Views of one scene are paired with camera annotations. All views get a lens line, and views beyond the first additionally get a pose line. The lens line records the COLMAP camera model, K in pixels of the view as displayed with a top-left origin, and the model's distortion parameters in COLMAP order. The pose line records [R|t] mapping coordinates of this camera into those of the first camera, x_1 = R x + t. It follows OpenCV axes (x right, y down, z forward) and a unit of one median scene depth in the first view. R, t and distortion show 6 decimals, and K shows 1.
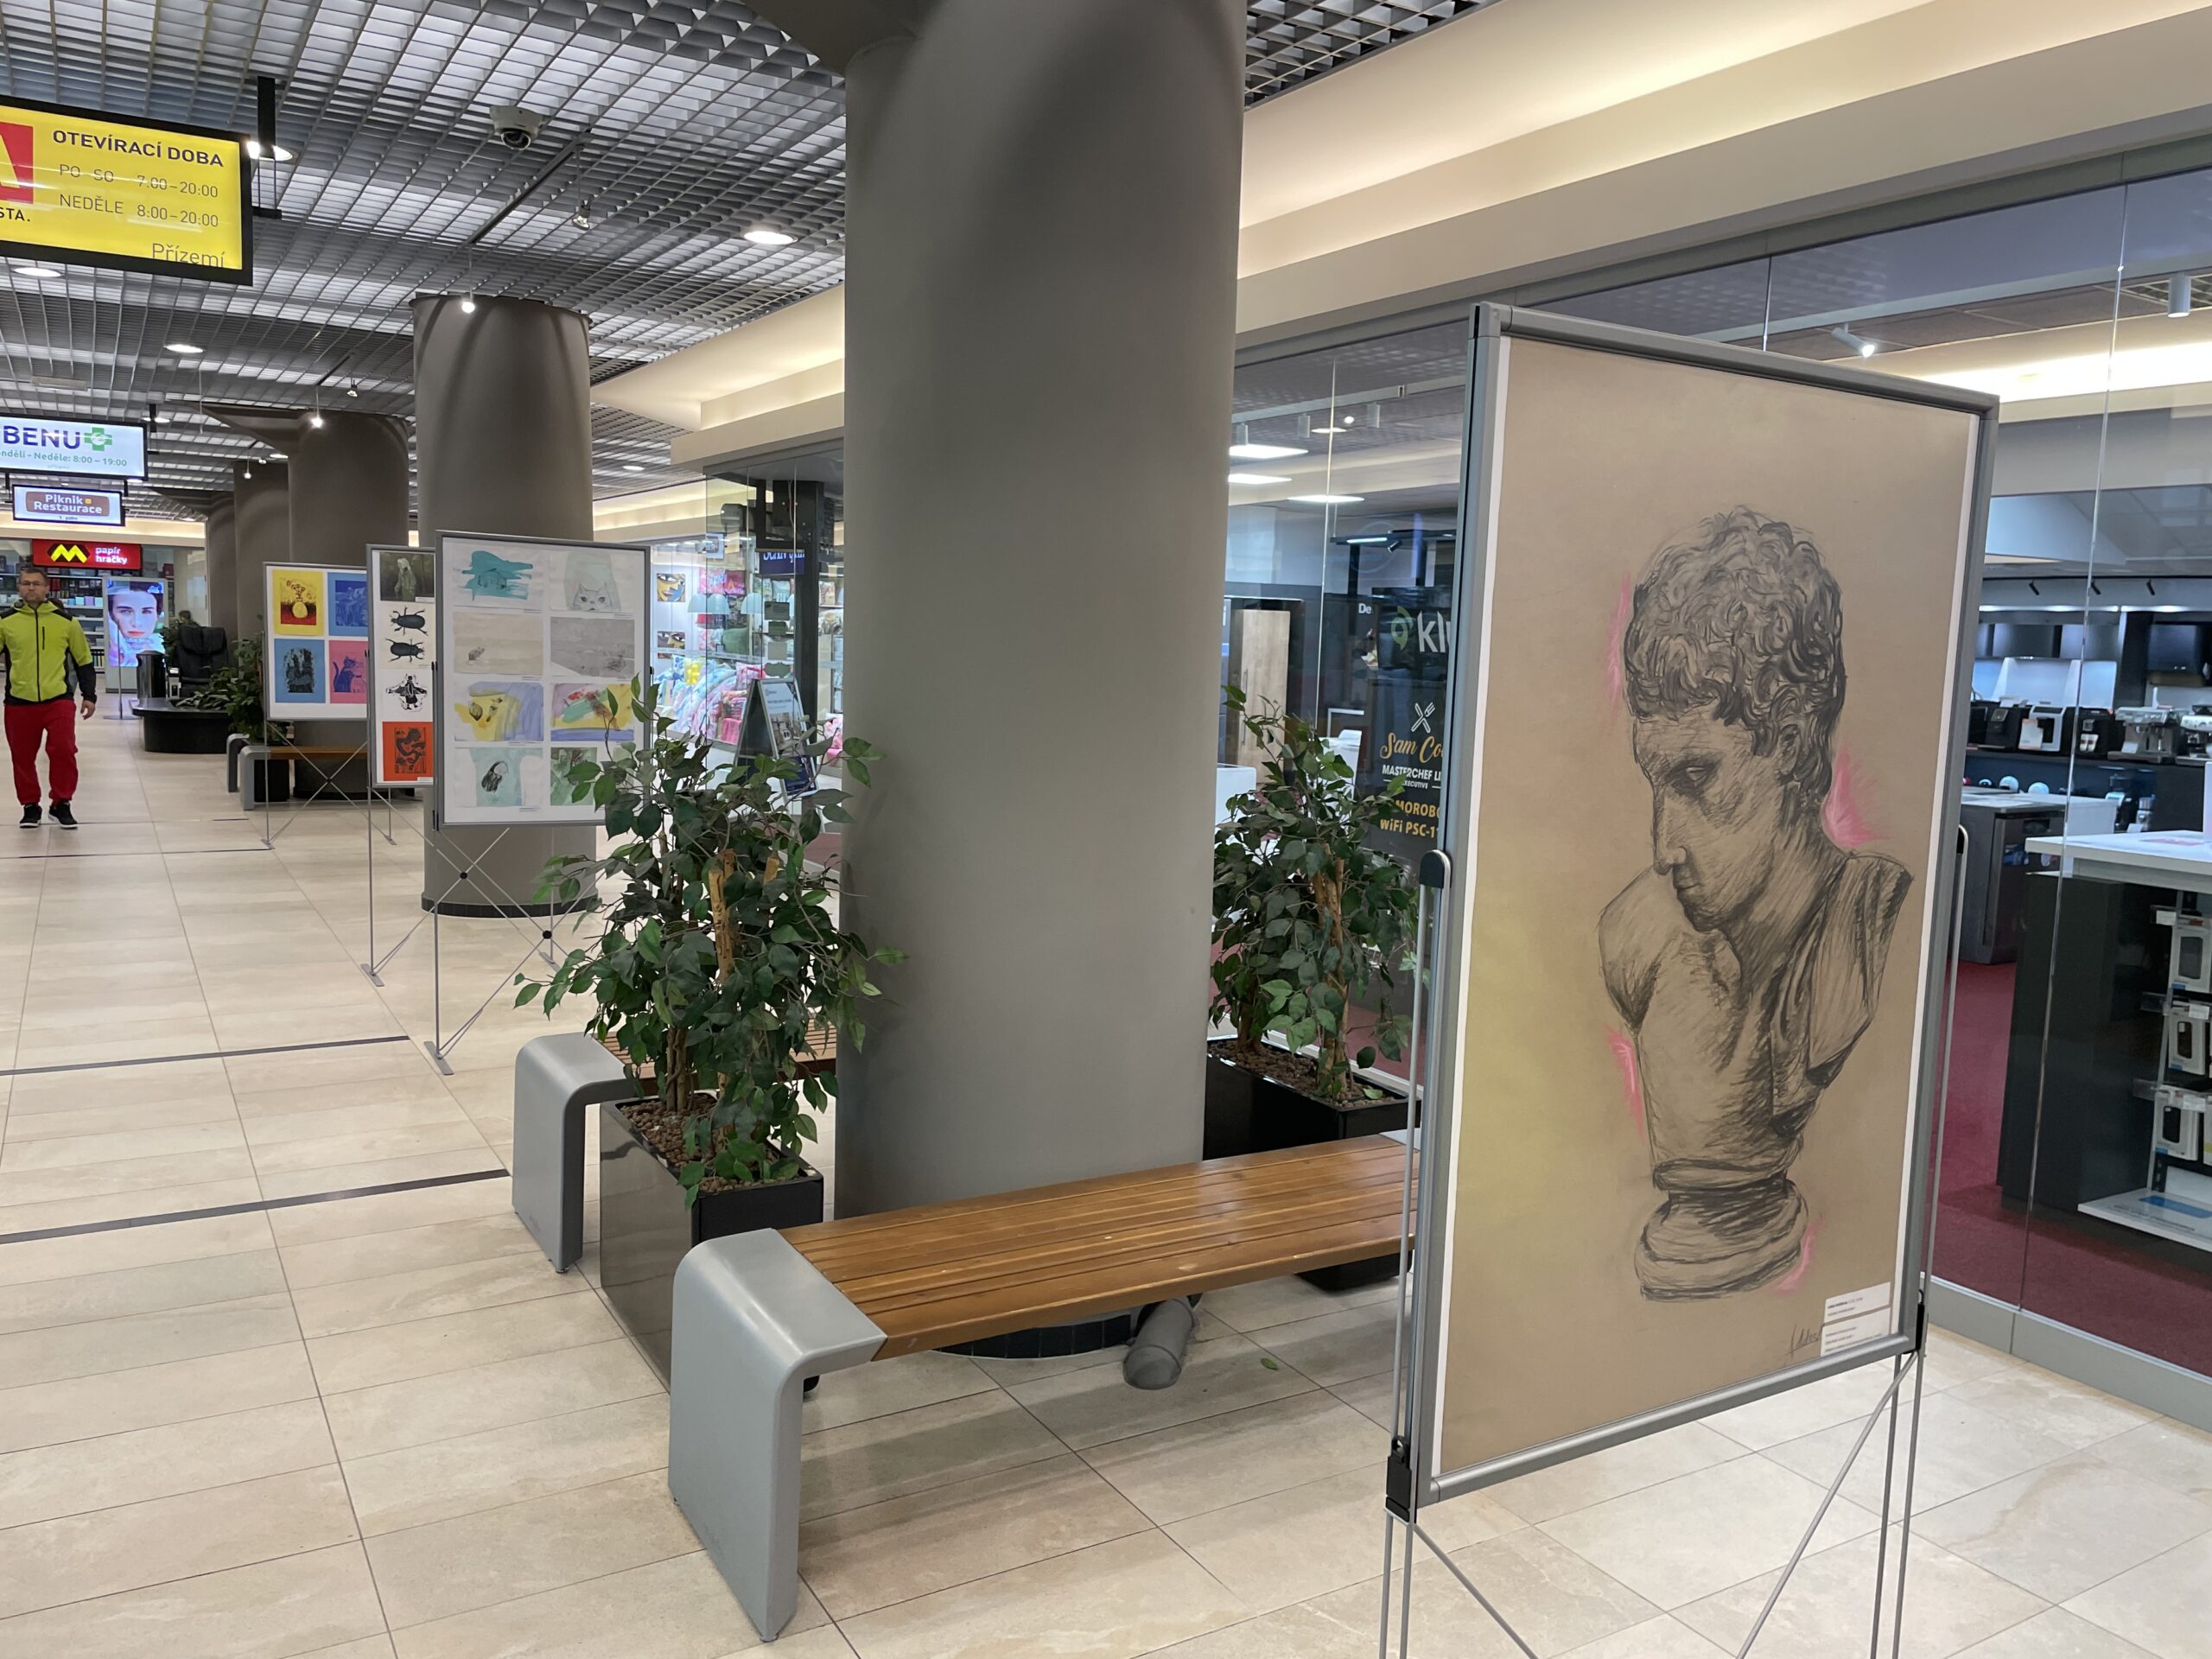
lens RADIAL K [[1681.8, 0, 1114.1], [0, 1681.8, 821.3], [0, 0, 1]] dist [-0.011885, -0.010591]
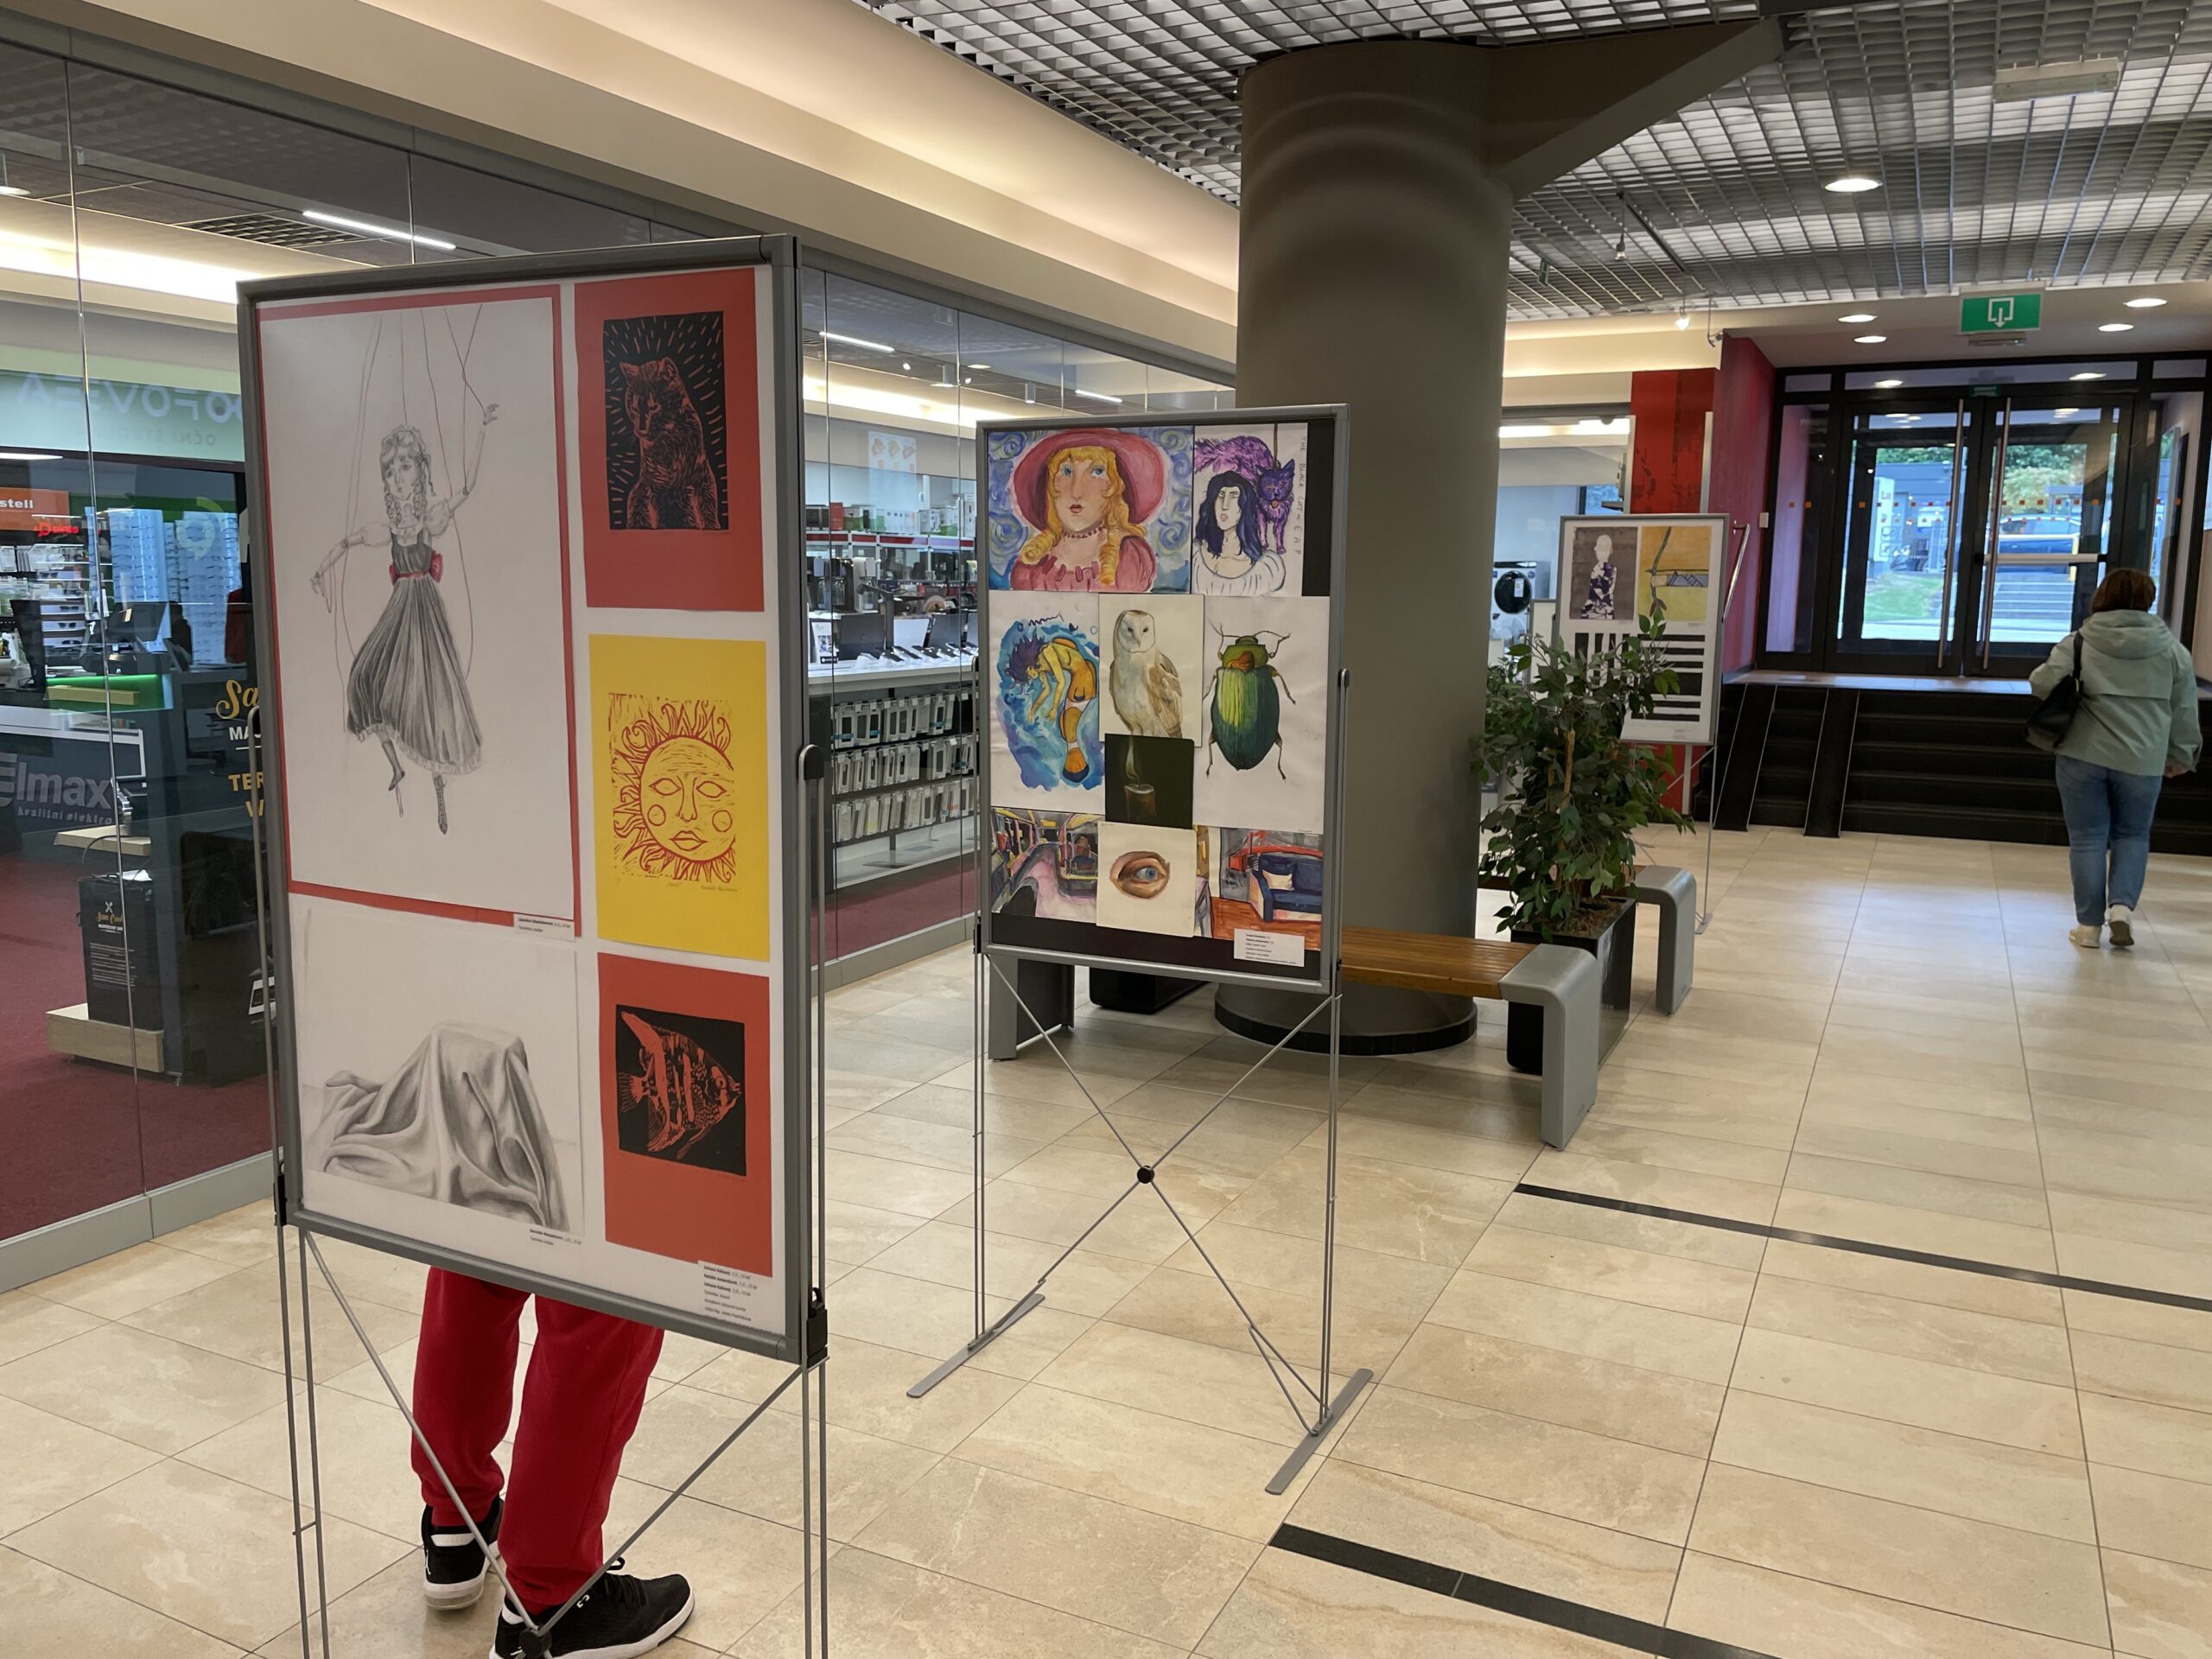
lens RADIAL K [[1681.8, 0, 1112.3], [0, 1681.8, 830.6], [0, 0, 1]] dist [-0.011885, -0.010591]
pose [[-0.539598, -0.165944, 0.825407, -0.958304], [0.065329, 0.969175, 0.237556, -0.210675], [-0.839384, 0.182108, -0.512124, 1.604472]]
